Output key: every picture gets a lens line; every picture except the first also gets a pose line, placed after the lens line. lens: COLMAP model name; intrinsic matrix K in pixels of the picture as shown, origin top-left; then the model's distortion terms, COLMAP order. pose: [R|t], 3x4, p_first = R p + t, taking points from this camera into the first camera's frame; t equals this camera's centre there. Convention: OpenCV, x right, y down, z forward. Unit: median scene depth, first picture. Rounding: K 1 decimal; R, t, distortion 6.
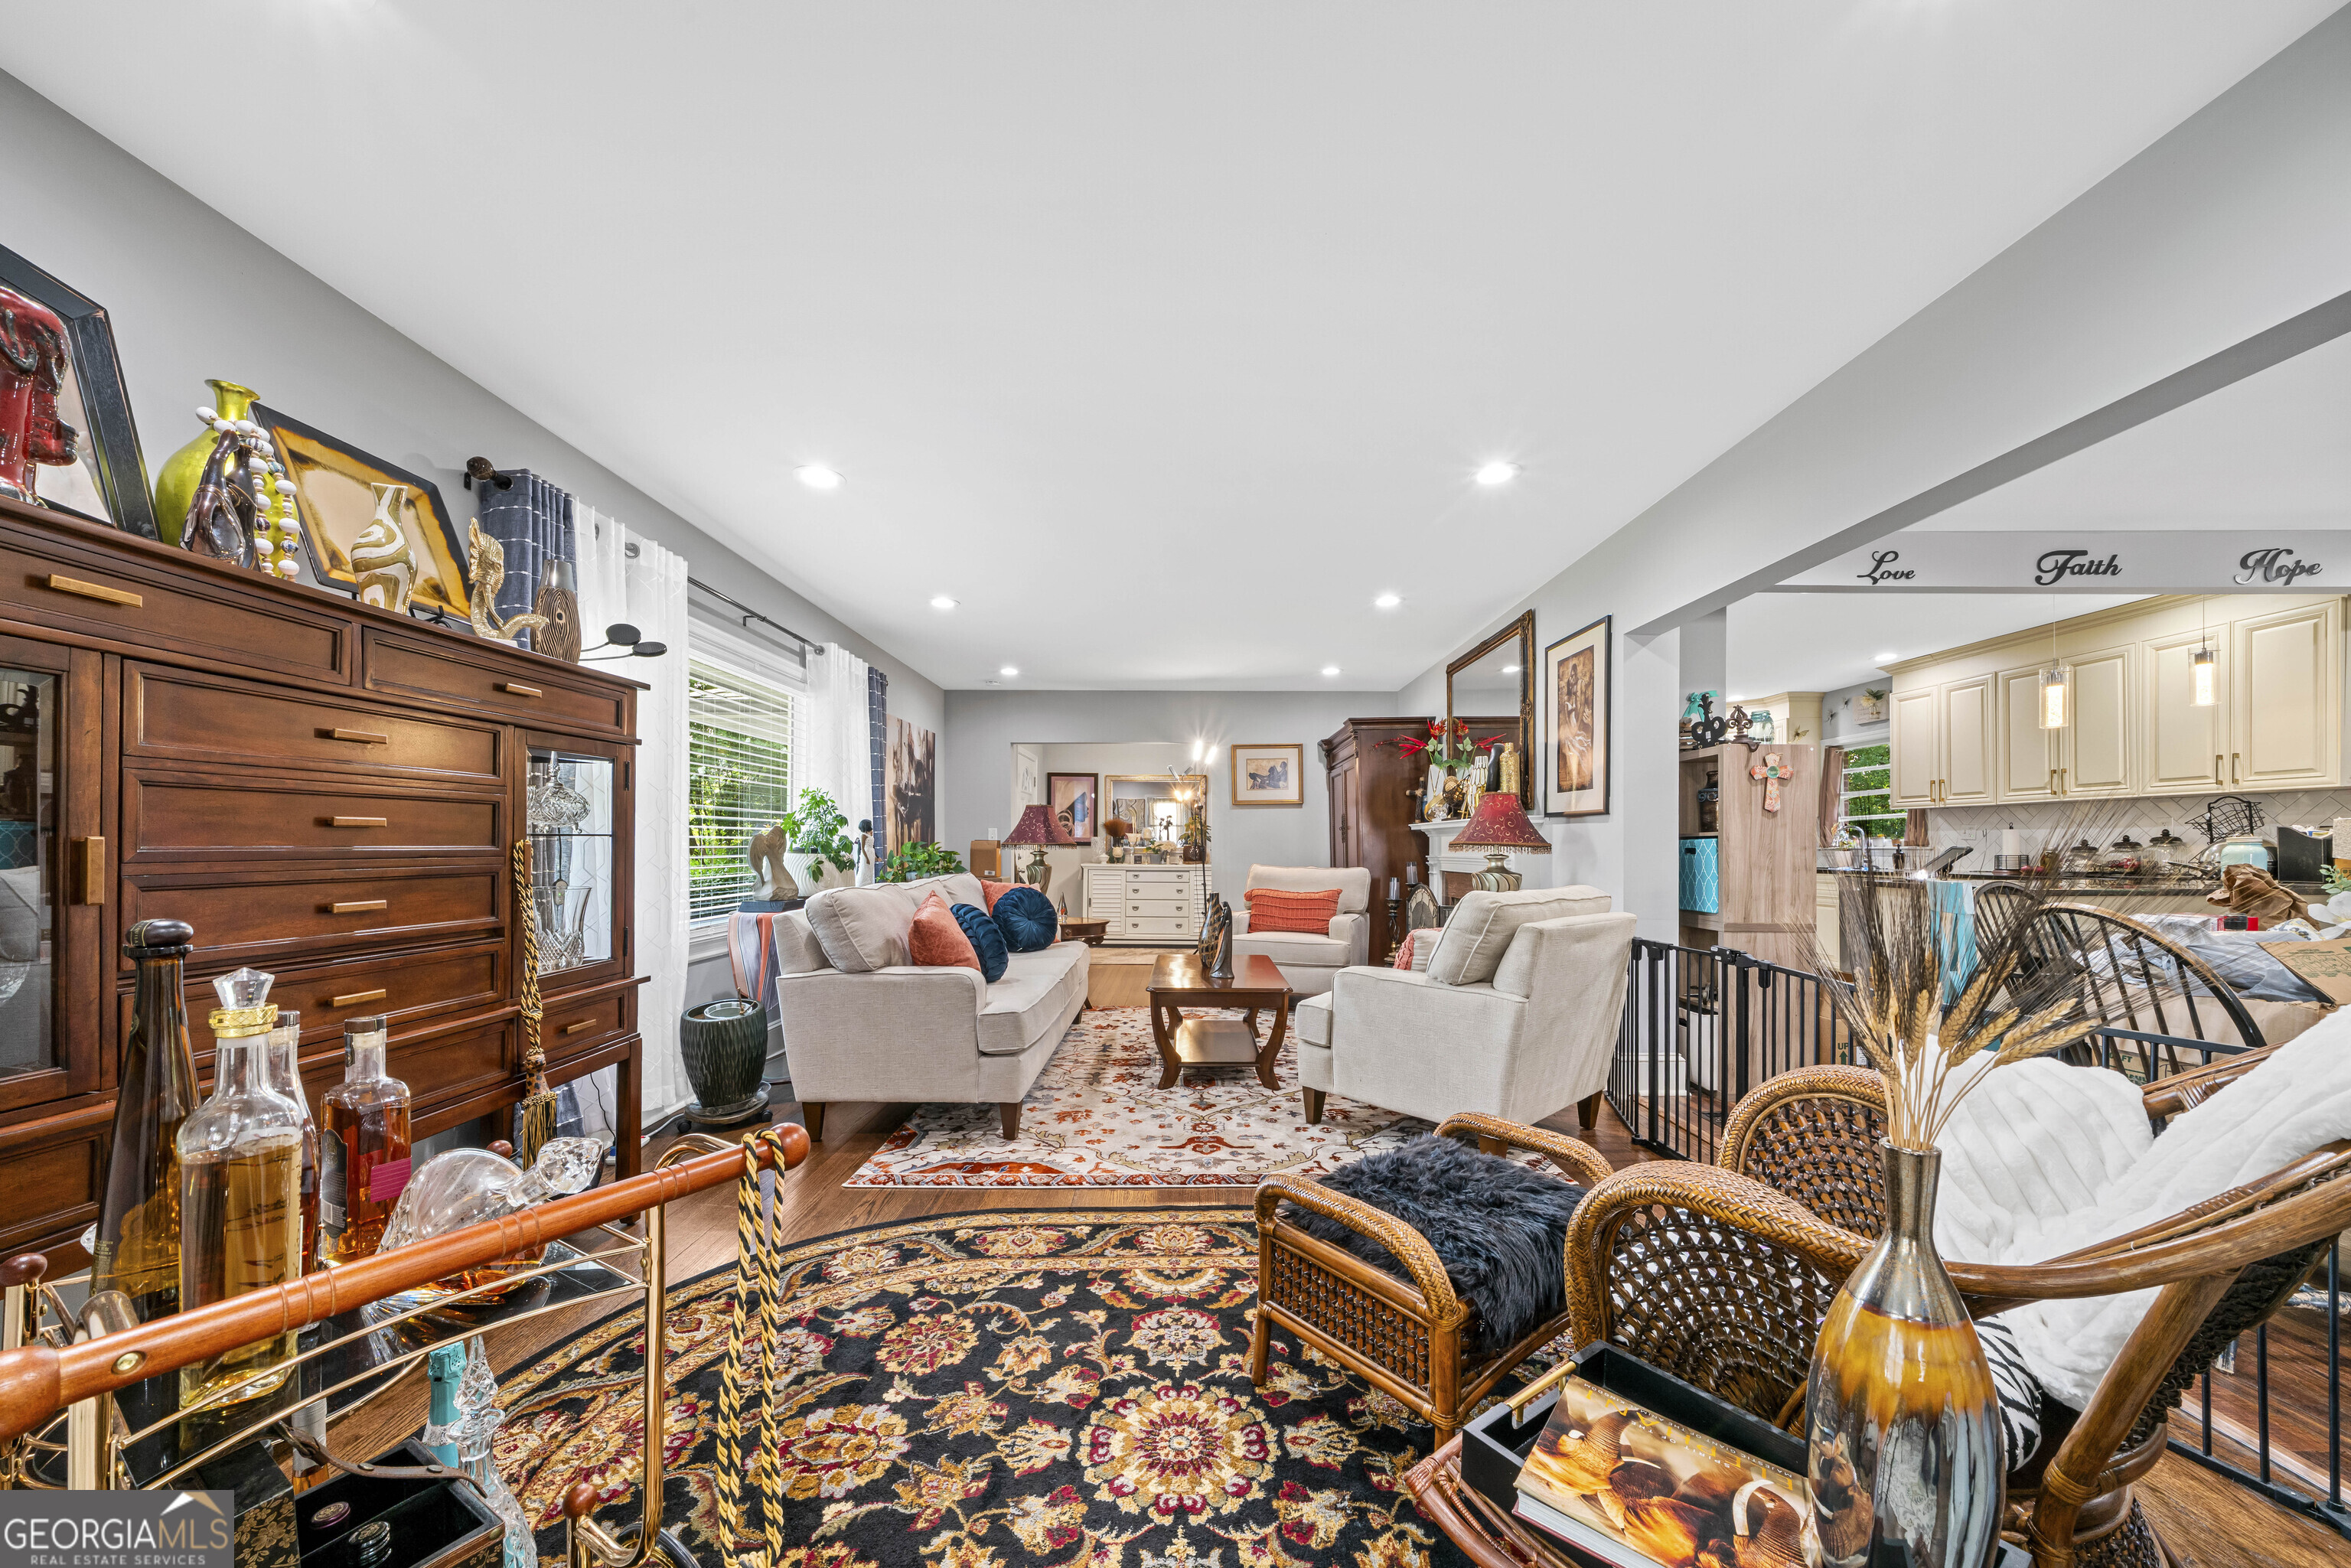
lens RADIAL K [[822.0, 0, 1188.8], [0, 822.0, 842.1], [0, 0, 1]] dist [-0.000056, -0.000003]
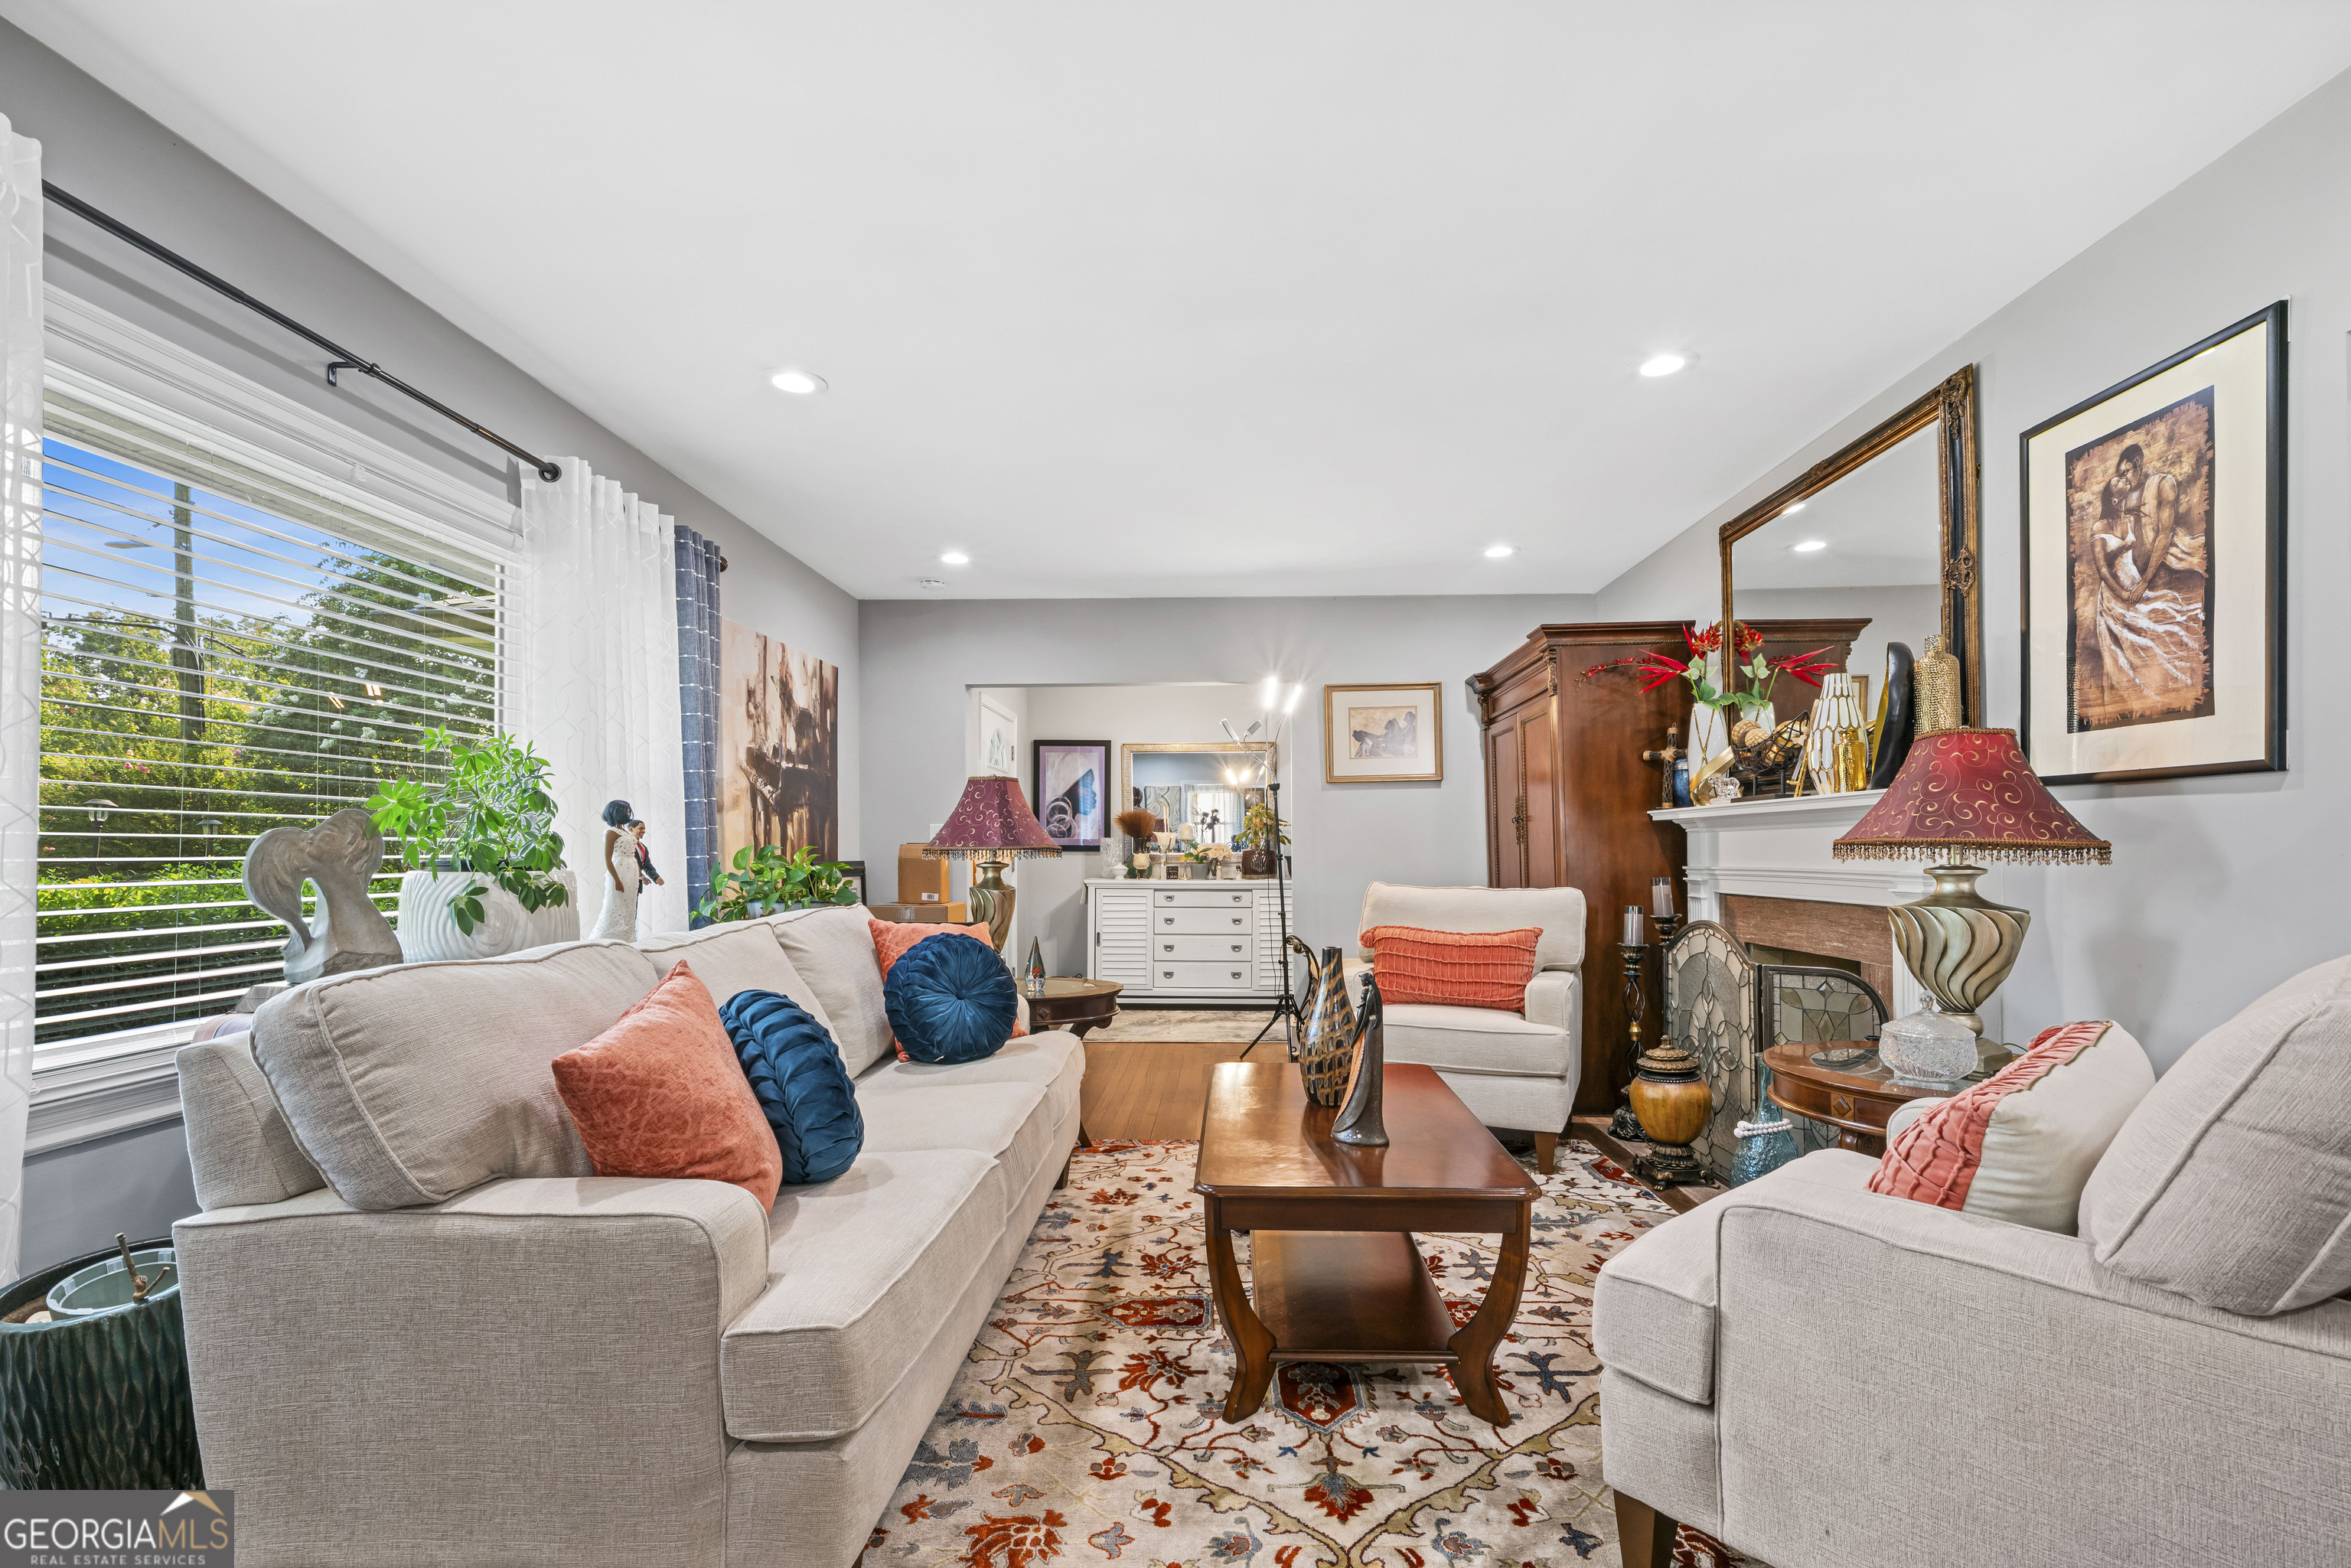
lens RADIAL K [[1035.5, 0, 1207.5], [0, 1035.5, 836.9], [0, 0, 1]] dist [0.003642, -0.000567]
pose [[0.999637, -0.005565, -0.026365, -0.023145], [0.005327, 0.999945, -0.009079, 0.001688], [0.026414, 0.008935, 0.999611, 0.354024]]
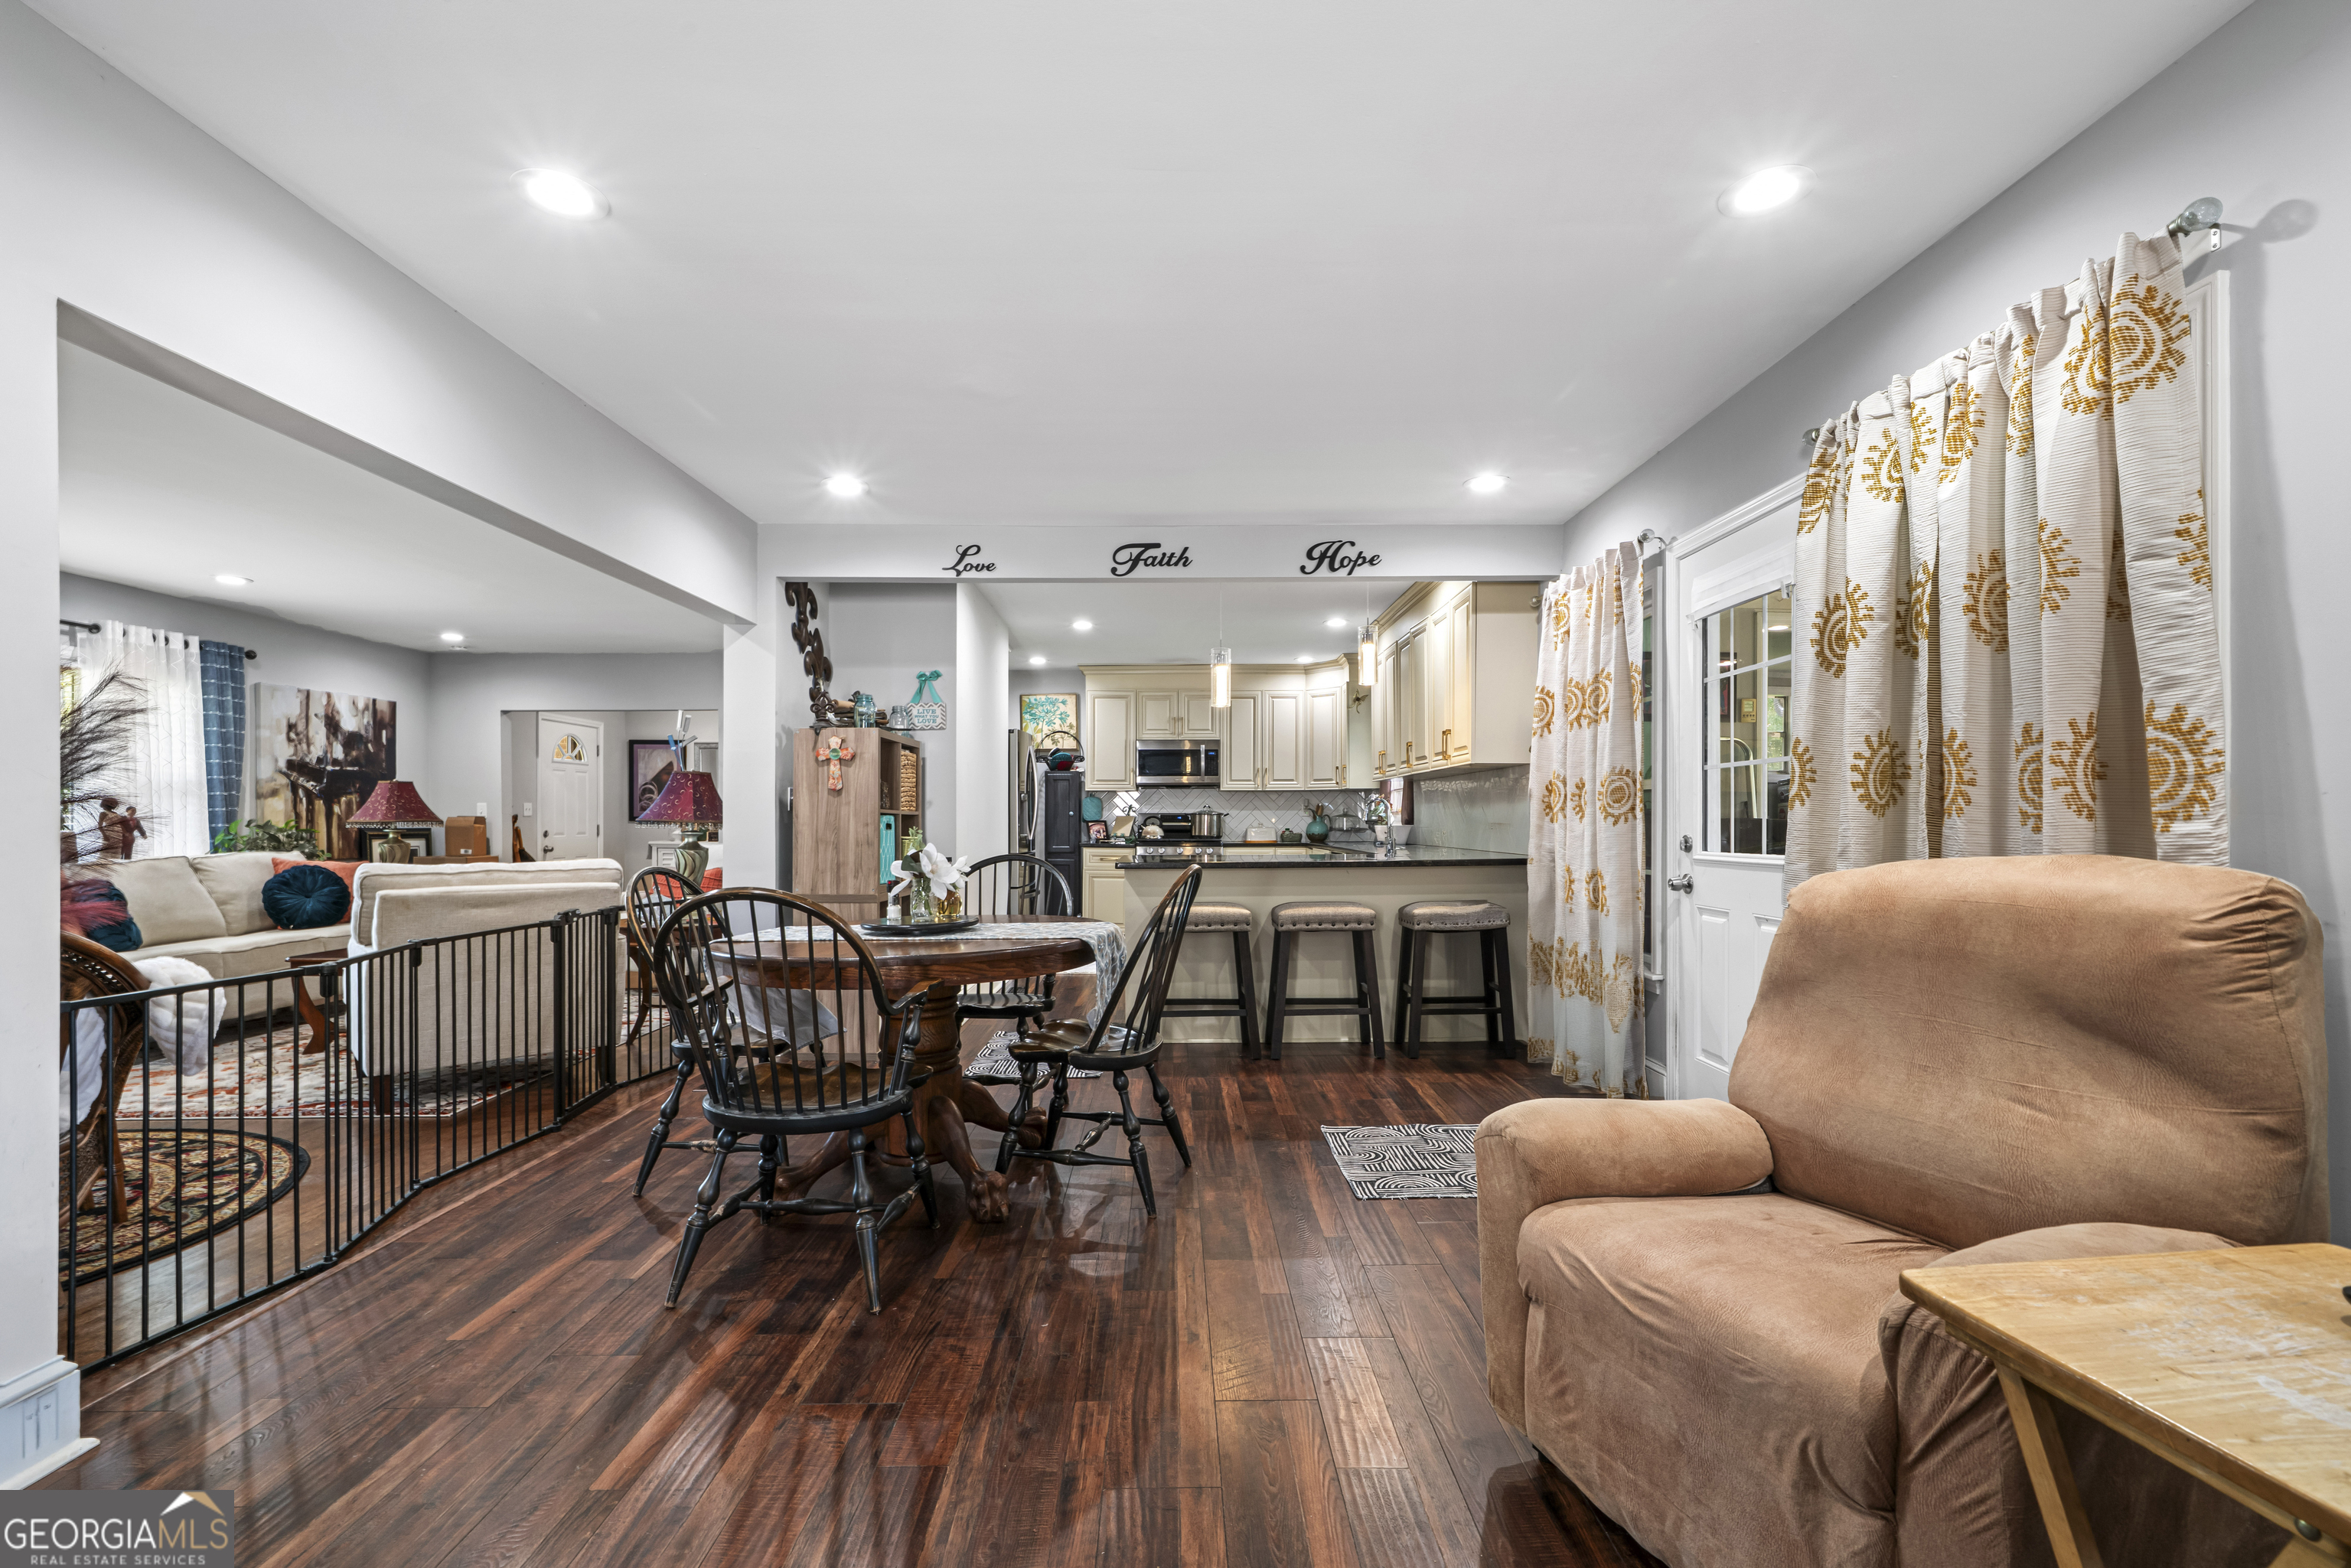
lens RADIAL K [[1035.5, 0, 1172.6], [0, 1035.5, 810.9], [0, 0, 1]] dist [0.003642, -0.000567]
pose [[0.999994, -0.003152, 0.001484, 0.828656], [0.003158, 0.999988, -0.003666, -0.002551], [-0.001473, 0.003671, 0.999992, -0.255269]]
